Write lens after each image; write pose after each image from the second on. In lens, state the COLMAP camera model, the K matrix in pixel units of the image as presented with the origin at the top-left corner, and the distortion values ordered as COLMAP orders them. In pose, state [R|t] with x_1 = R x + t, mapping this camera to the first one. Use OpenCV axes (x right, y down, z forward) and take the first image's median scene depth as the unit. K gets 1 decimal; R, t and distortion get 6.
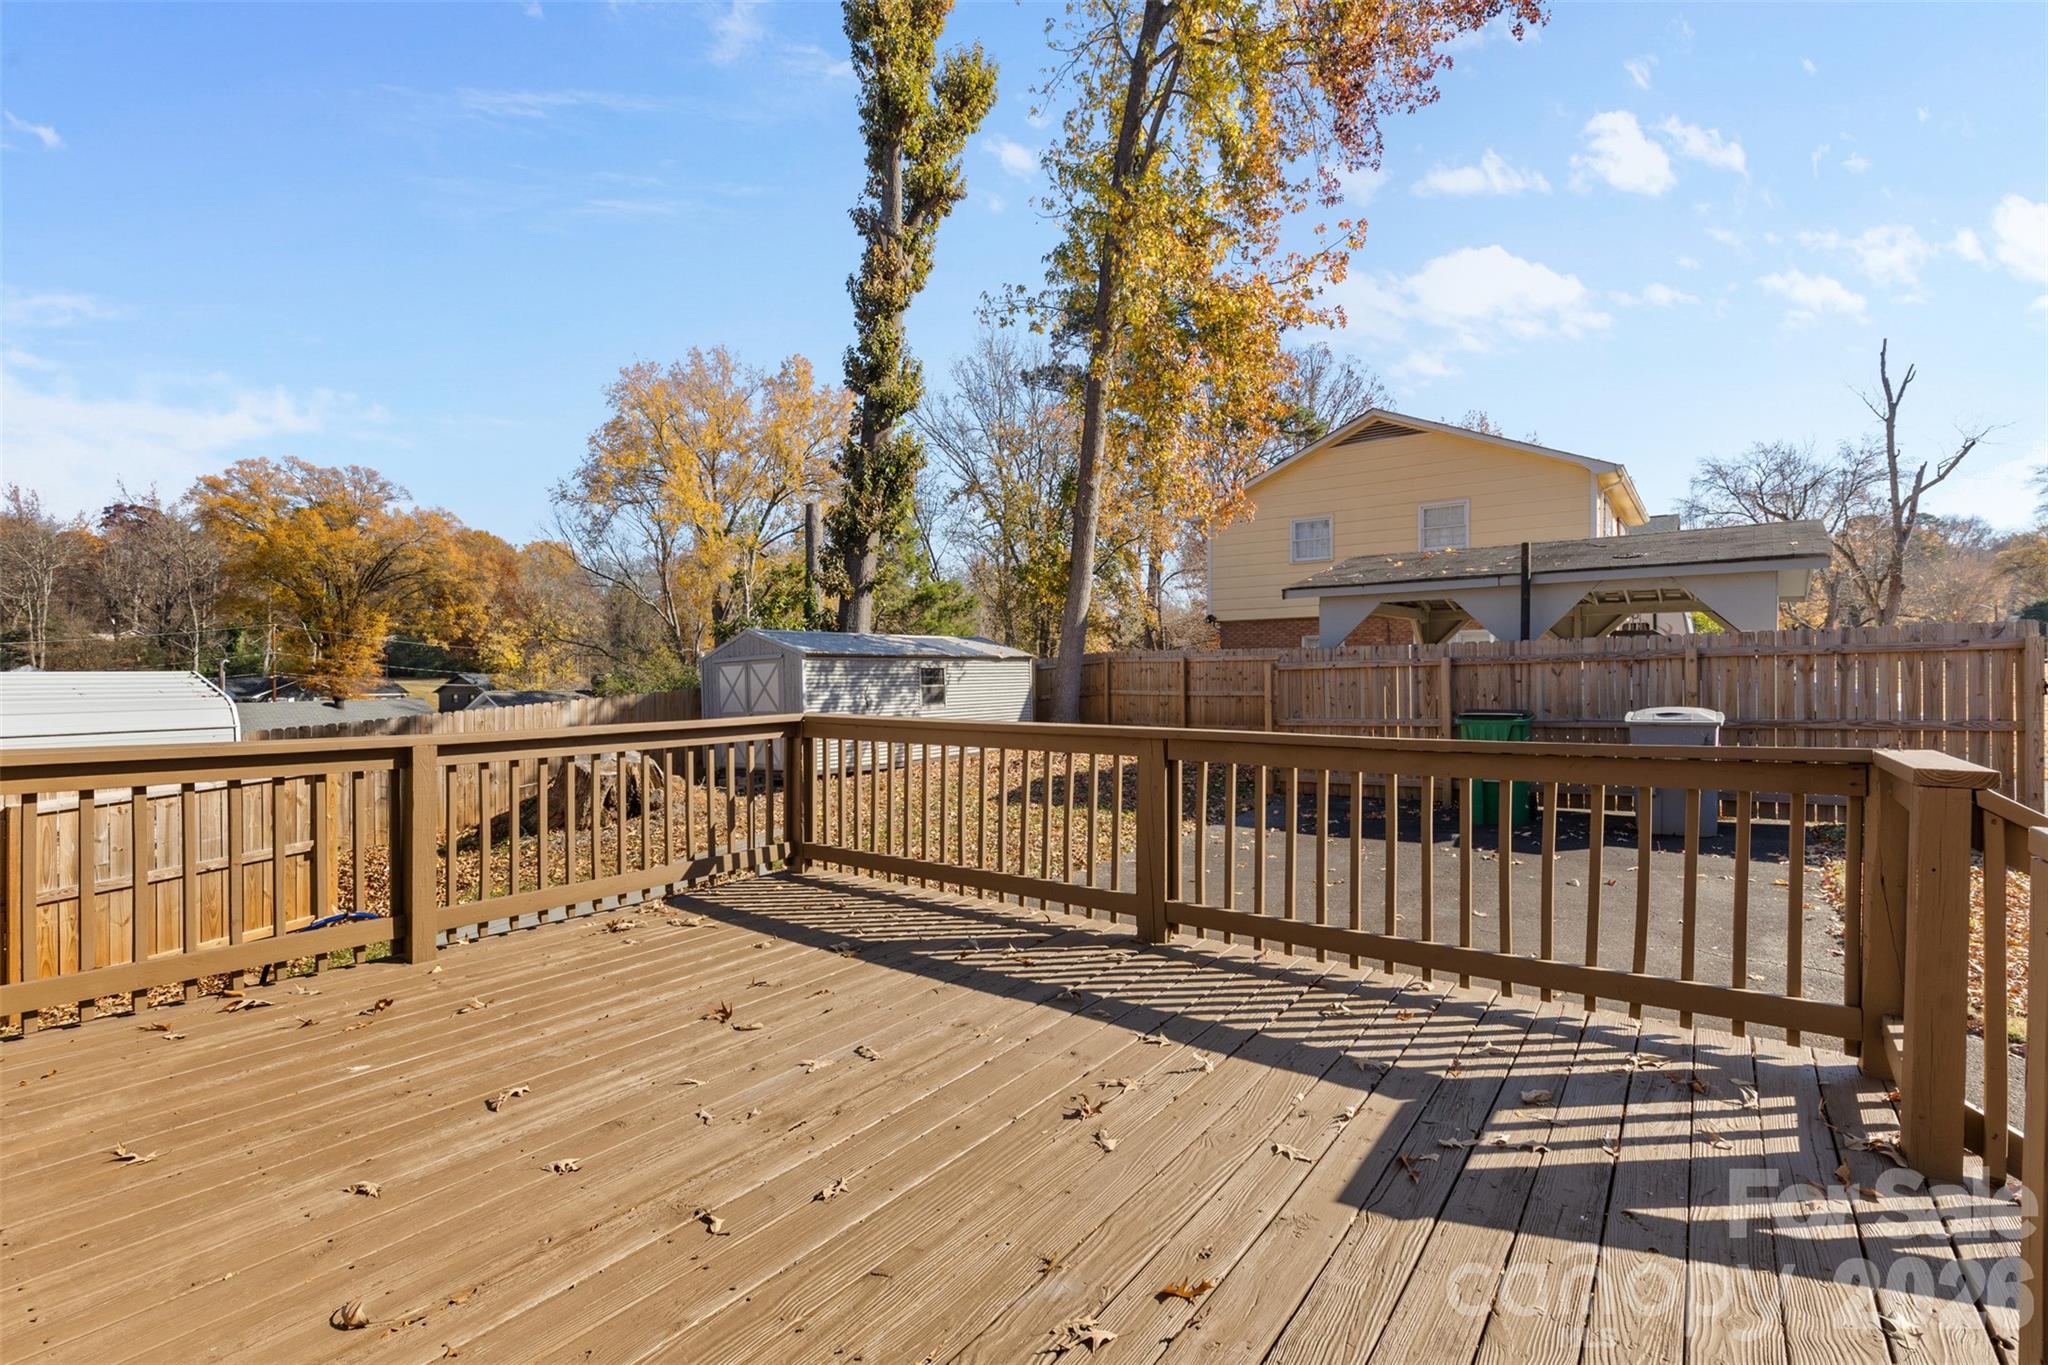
lens RADIAL K [[901.7, 0, 1036.4], [0, 901.7, 686.1], [0, 0, 1]] dist [0.001573, 0.000073]
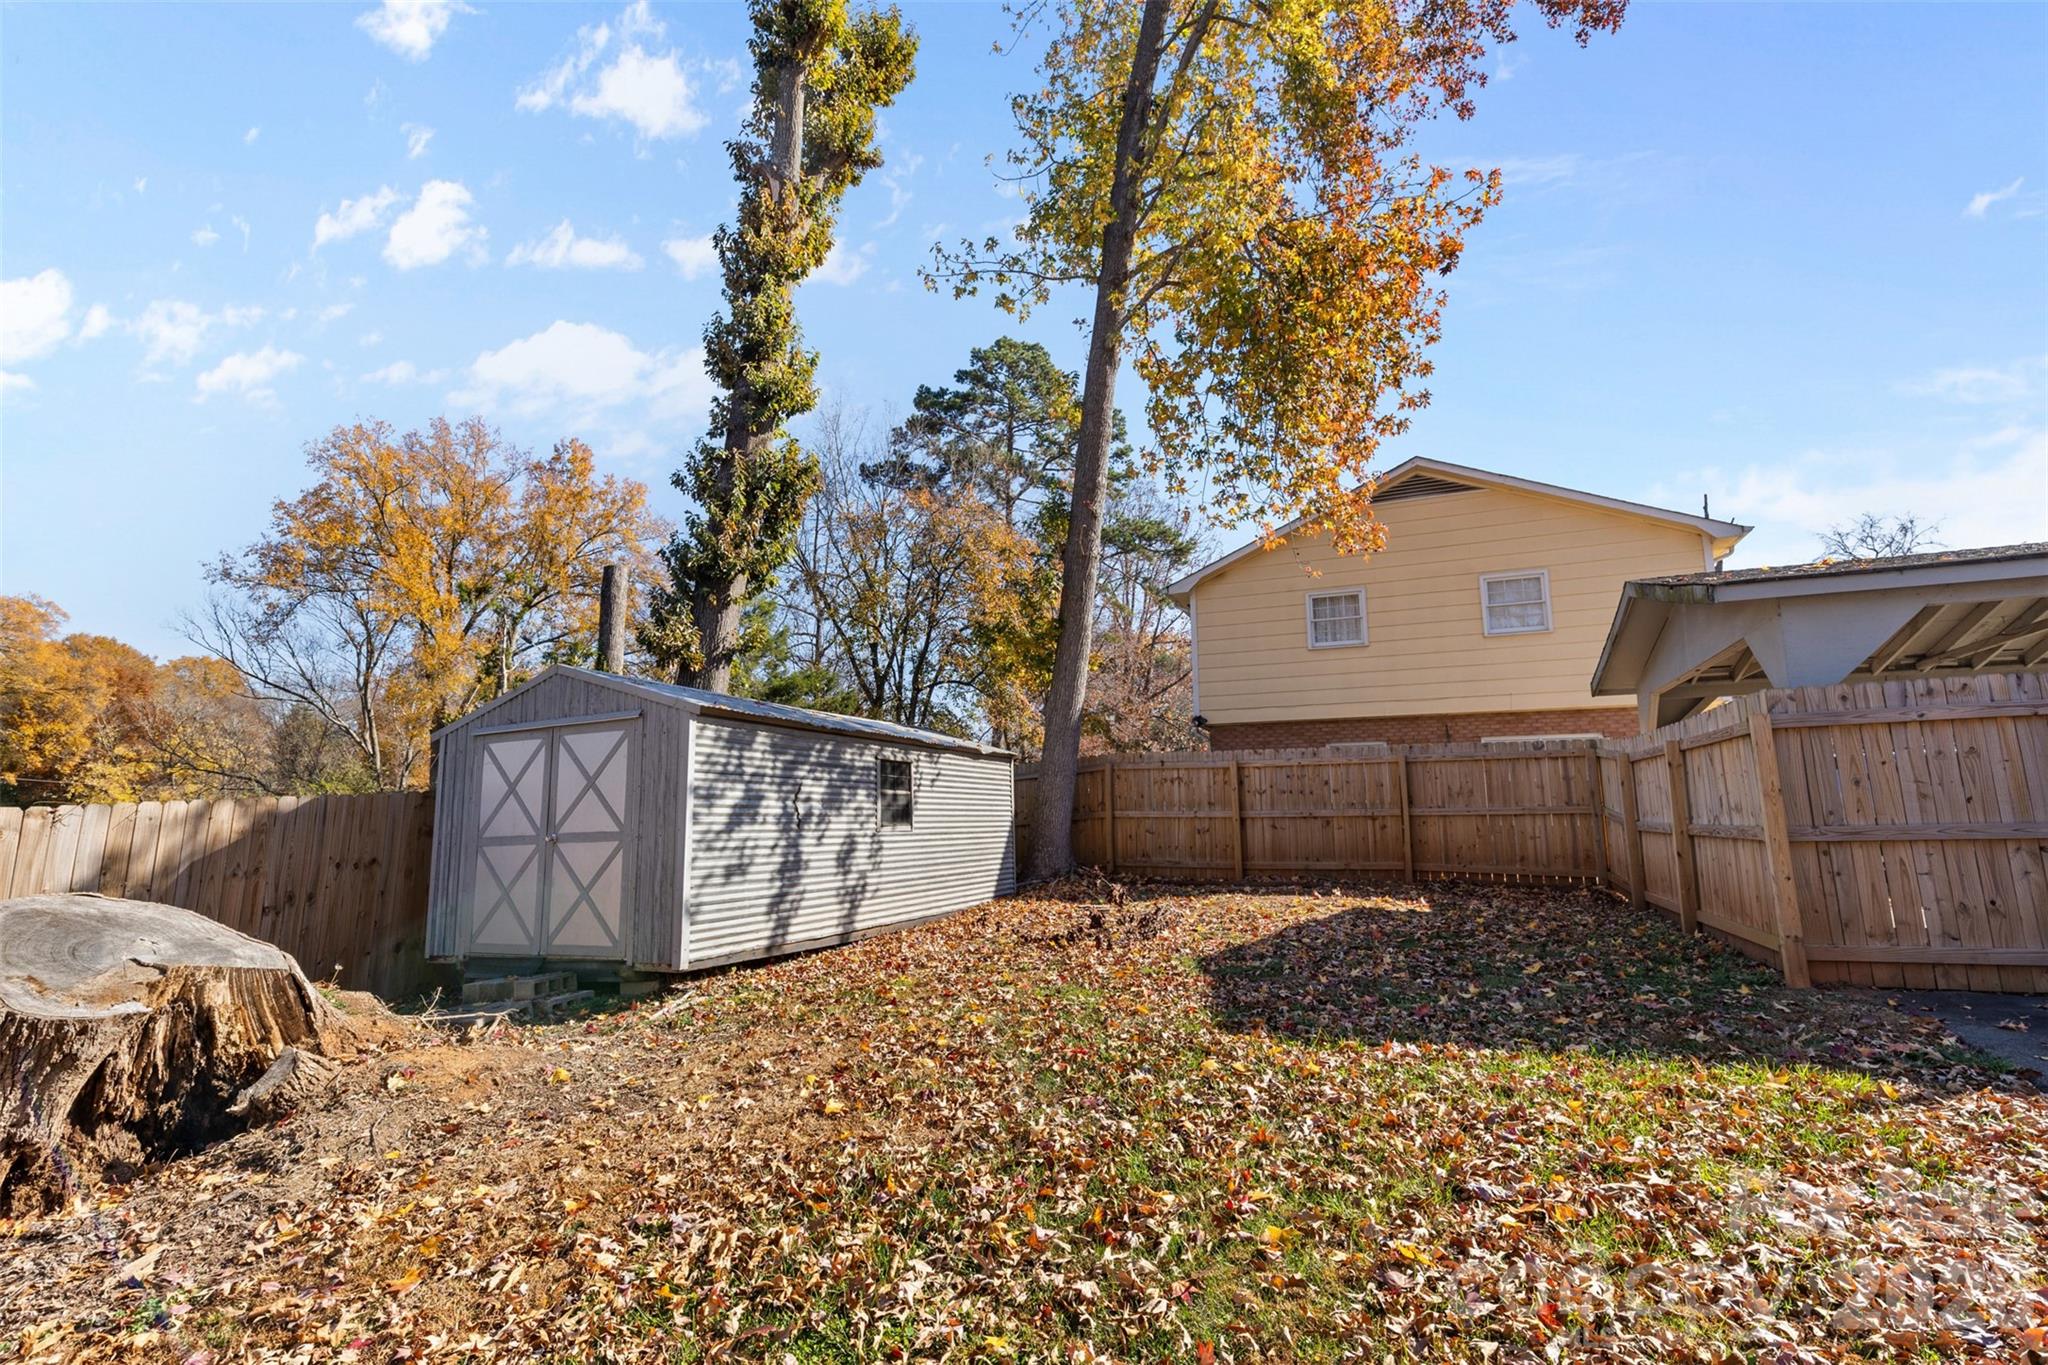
lens RADIAL K [[899.5, 0, 1024.0], [0, 899.5, 691.7], [0, 0, 1]] dist [0.000959, 0.000575]
pose [[0.969853, 0.038288, 0.240664, -0.132623], [0.001412, 0.986680, -0.162665, 0.022858], [-0.243687, 0.158101, 0.956881, 0.323592]]
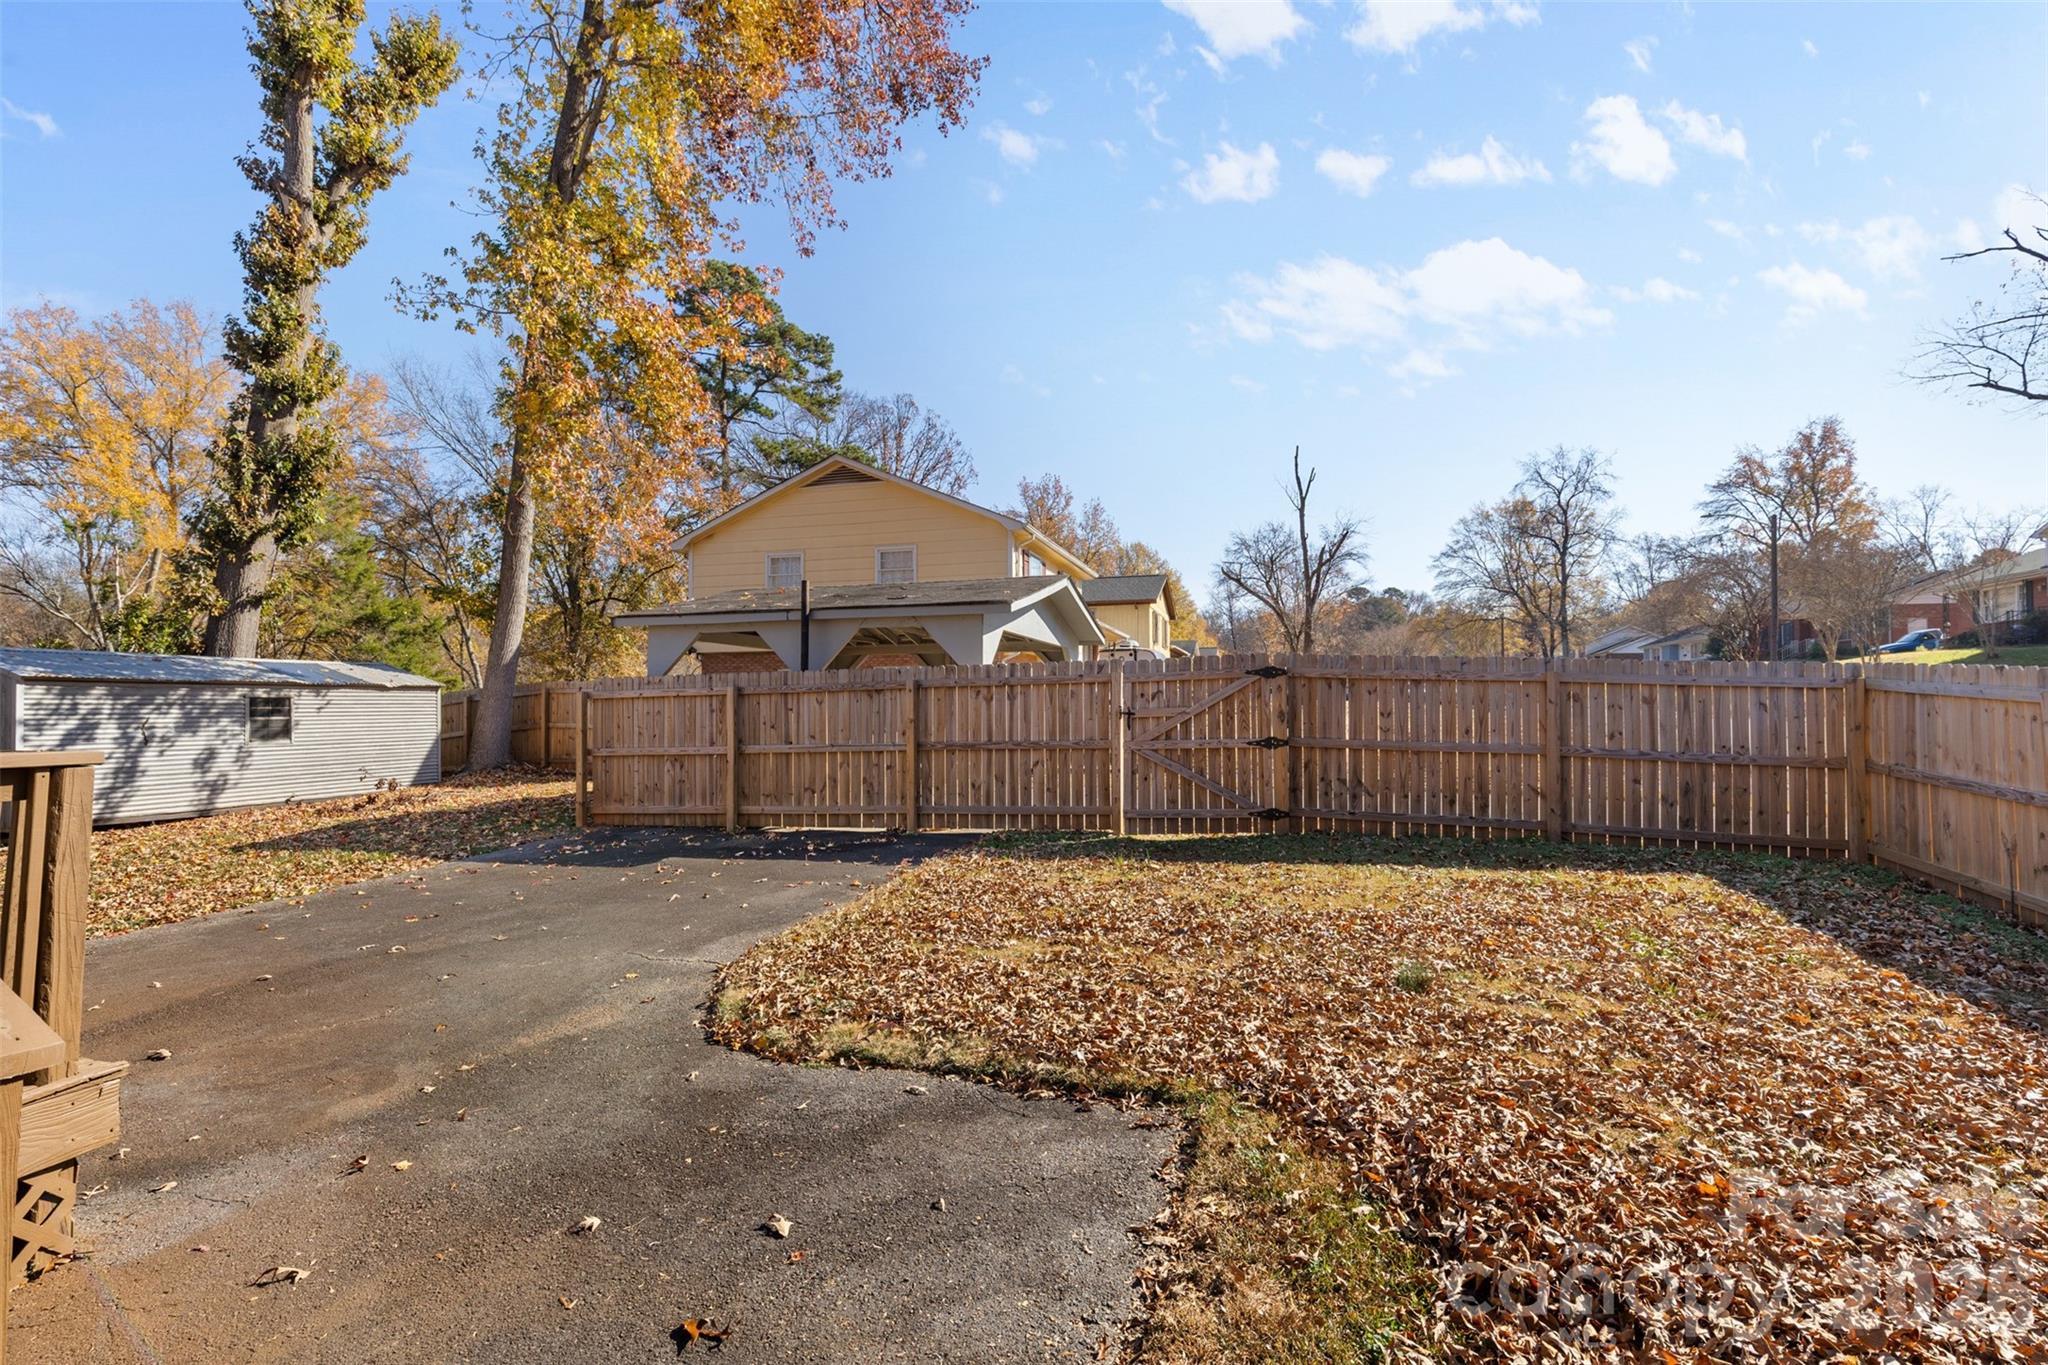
lens RADIAL K [[899.5, 0, 1024.0], [0, 899.5, 691.7], [0, 0, 1]] dist [0.000959, 0.000575]
pose [[0.933671, 0.010438, 0.357979, 0.185990], [0.002211, 0.999388, -0.034908, 0.005032], [-0.358125, 0.033384, 0.933077, -0.037925]]
